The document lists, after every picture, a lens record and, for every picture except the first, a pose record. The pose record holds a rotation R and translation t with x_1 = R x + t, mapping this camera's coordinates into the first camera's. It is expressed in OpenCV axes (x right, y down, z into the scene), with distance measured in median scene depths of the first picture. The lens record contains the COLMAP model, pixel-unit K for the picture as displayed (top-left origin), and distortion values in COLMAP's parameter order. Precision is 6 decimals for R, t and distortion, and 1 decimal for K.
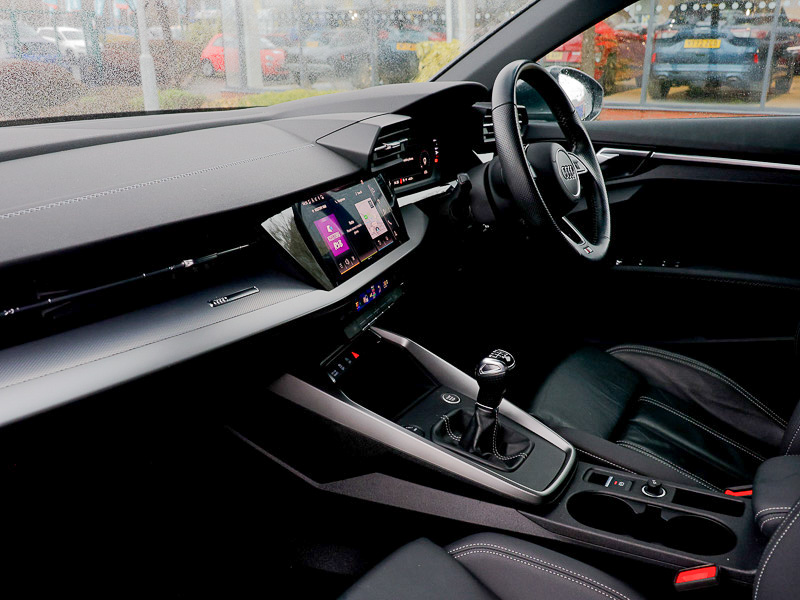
lens RADIAL K [[717.3, 0, 400.0], [0, 717.3, 300.0], [0, 0, 1]] dist [0.007827, -0.000403]
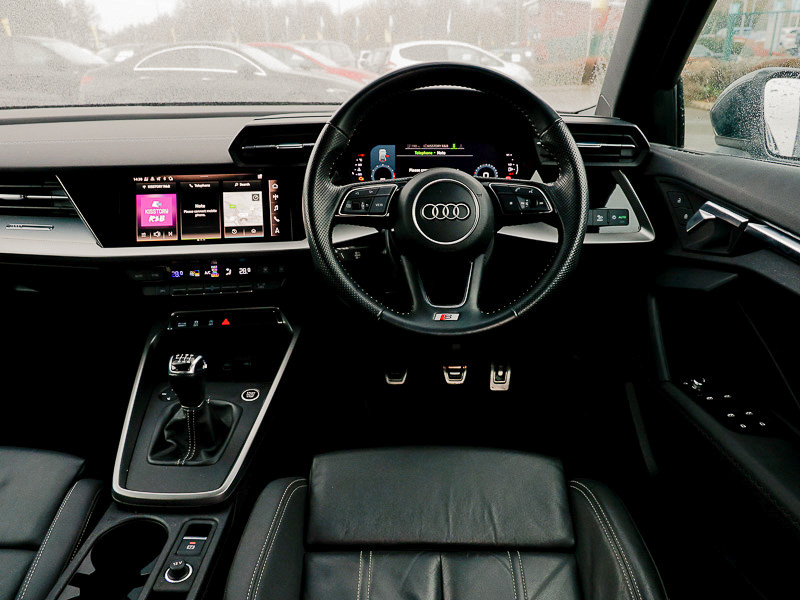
lens RADIAL K [[598.7, 0, 399.5], [0, 598.7, 315.2], [0, 0, 1]] dist [0.003112, -0.001504]
pose [[0.473453, 0.340279, -0.812436, 0.793983], [-0.270888, 0.933913, 0.233296, -0.219348], [0.838130, 0.109625, 0.534341, 0.663661]]
